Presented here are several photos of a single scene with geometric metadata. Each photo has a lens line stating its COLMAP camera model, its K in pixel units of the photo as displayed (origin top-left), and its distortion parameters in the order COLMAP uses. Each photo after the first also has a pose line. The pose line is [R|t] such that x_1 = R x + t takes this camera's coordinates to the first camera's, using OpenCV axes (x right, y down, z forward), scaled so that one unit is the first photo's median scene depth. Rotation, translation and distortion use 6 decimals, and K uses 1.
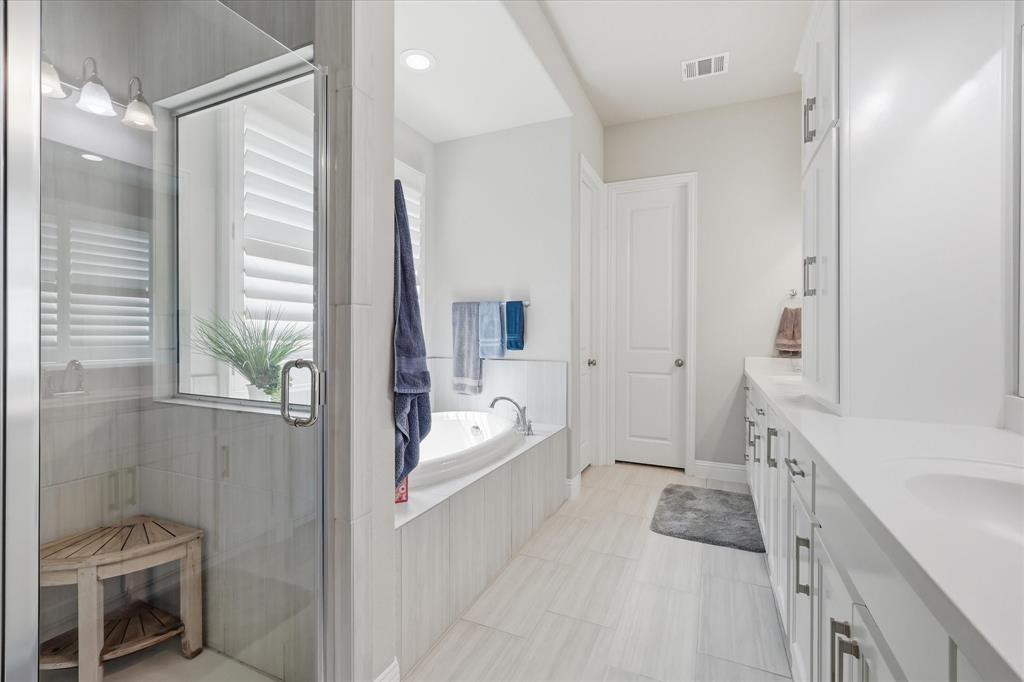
lens RADIAL K [[449.0, 0, 511.9], [0, 449.0, 336.6], [0, 0, 1]] dist [0.003338, -0.000072]
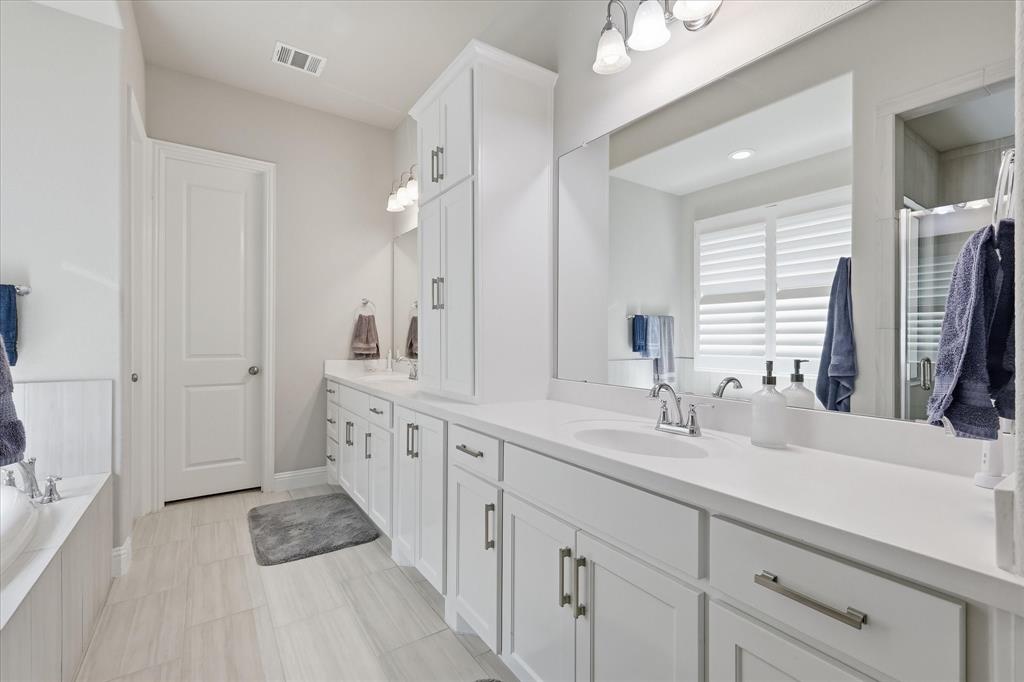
lens RADIAL K [[449.0, 0, 512.7], [0, 449.0, 338.4], [0, 0, 1]] dist [0.003338, -0.000072]
pose [[0.517400, -0.002495, 0.855740, -0.151769], [0.001787, 0.999997, 0.001835, -0.007434], [-0.855742, 0.000580, 0.517402, 0.112735]]
